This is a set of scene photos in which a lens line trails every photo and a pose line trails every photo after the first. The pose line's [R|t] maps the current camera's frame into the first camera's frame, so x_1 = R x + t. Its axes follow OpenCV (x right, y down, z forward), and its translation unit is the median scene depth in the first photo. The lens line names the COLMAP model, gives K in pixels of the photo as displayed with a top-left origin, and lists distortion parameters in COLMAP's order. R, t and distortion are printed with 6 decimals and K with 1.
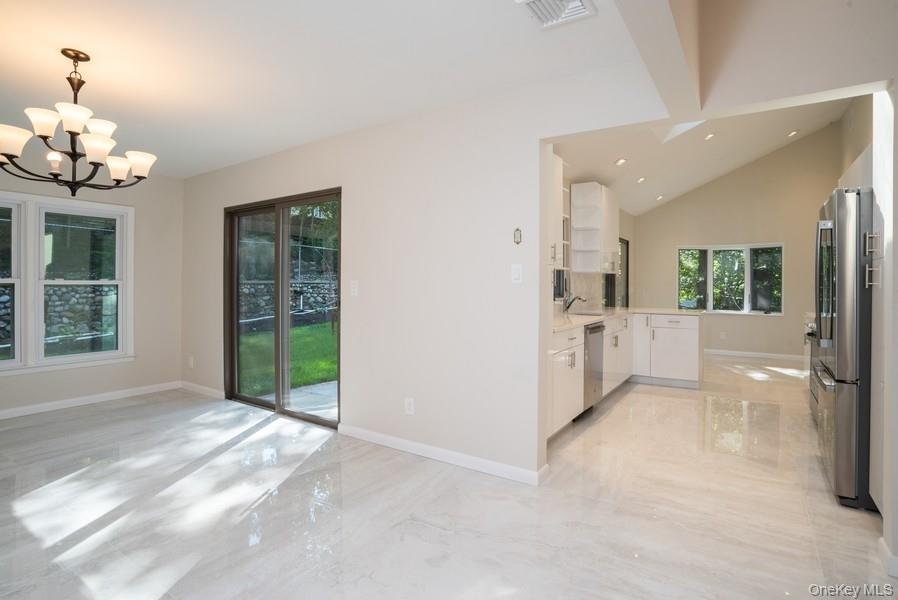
lens RADIAL K [[464.6, 0, 450.7], [0, 464.6, 295.8], [0, 0, 1]] dist [-0.048167, 0.014513]
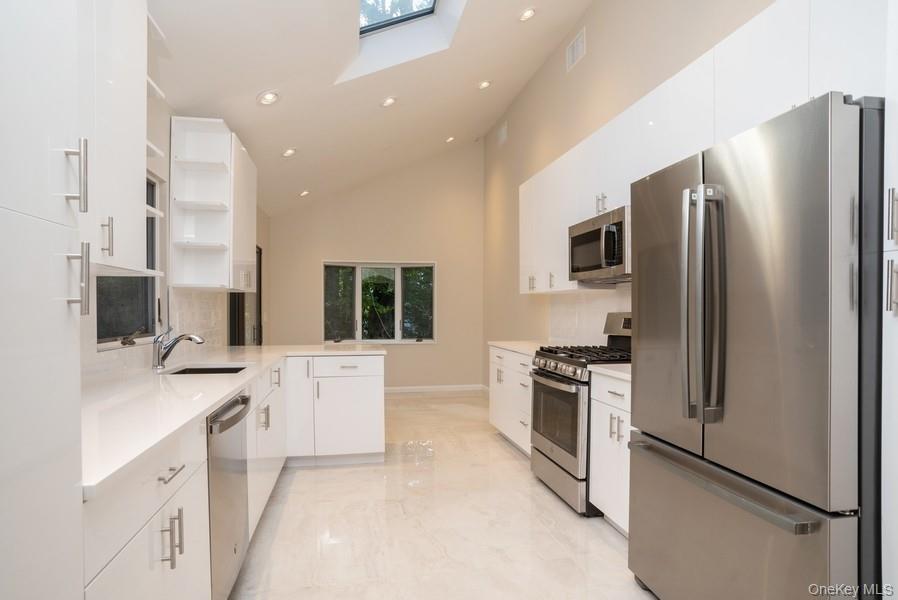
lens RADIAL K [[464.6, 0, 444.1], [0, 464.6, 308.7], [0, 0, 1]] dist [-0.048167, 0.014513]
pose [[0.707141, -0.003376, 0.707065, 0.121339], [0.022123, 0.999605, -0.017352, -0.011233], [-0.706727, 0.027913, 0.706936, 0.448454]]
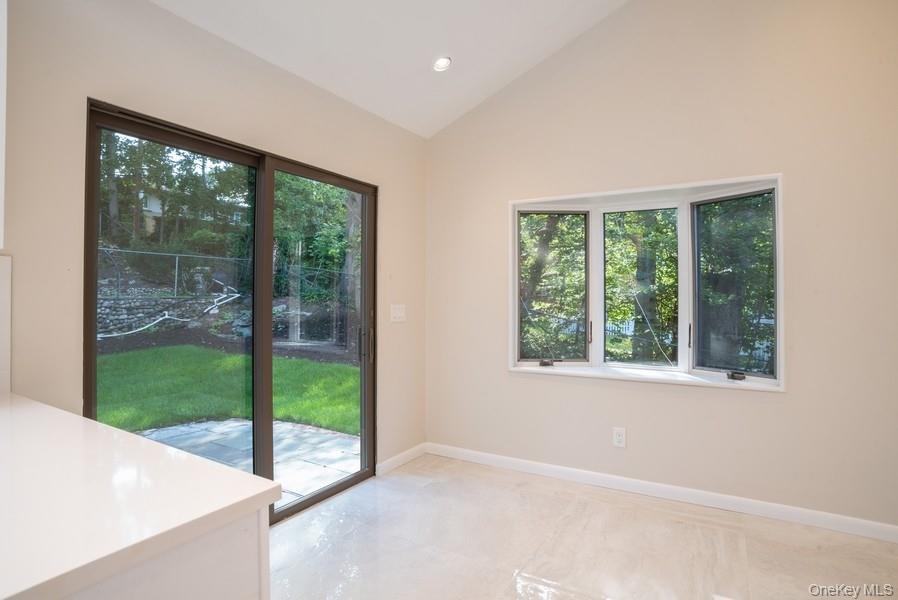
lens RADIAL K [[464.6, 0, 454.3], [0, 464.6, 296.8], [0, 0, 1]] dist [-0.048167, 0.014513]
pose [[0.998324, -0.002868, 0.057804, 0.631332], [0.004593, 0.999547, -0.029744, -0.023481], [-0.057693, 0.029959, 0.997885, 0.909826]]
